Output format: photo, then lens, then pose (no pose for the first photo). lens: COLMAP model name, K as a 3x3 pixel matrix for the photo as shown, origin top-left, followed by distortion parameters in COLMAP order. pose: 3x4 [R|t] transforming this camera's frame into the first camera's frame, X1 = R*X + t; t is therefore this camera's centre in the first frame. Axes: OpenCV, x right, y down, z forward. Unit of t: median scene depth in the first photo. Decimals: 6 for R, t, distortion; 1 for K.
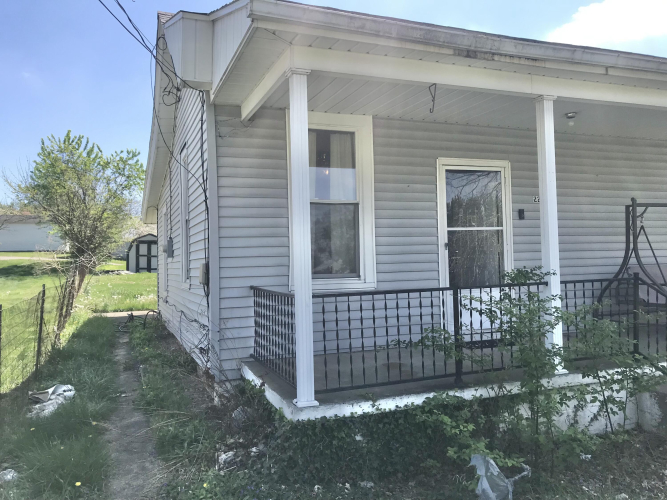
lens RADIAL K [[544.3, 0, 332.6], [0, 544.3, 249.0], [0, 0, 1]] dist [0.032367, -0.025612]
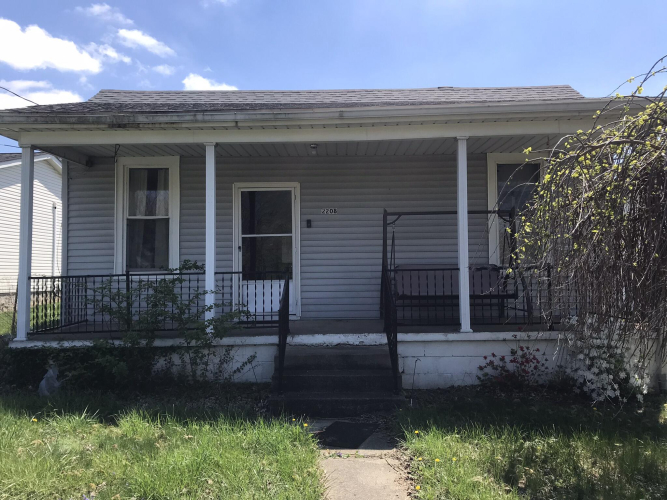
lens RADIAL K [[544.3, 0, 334.5], [0, 544.3, 249.0], [0, 0, 1]] dist [0.032367, -0.025612]
pose [[0.934566, -0.002288, -0.355782, 0.896417], [-0.001775, 0.999937, -0.011094, 0.009848], [0.355785, 0.010999, 0.934503, -0.161690]]
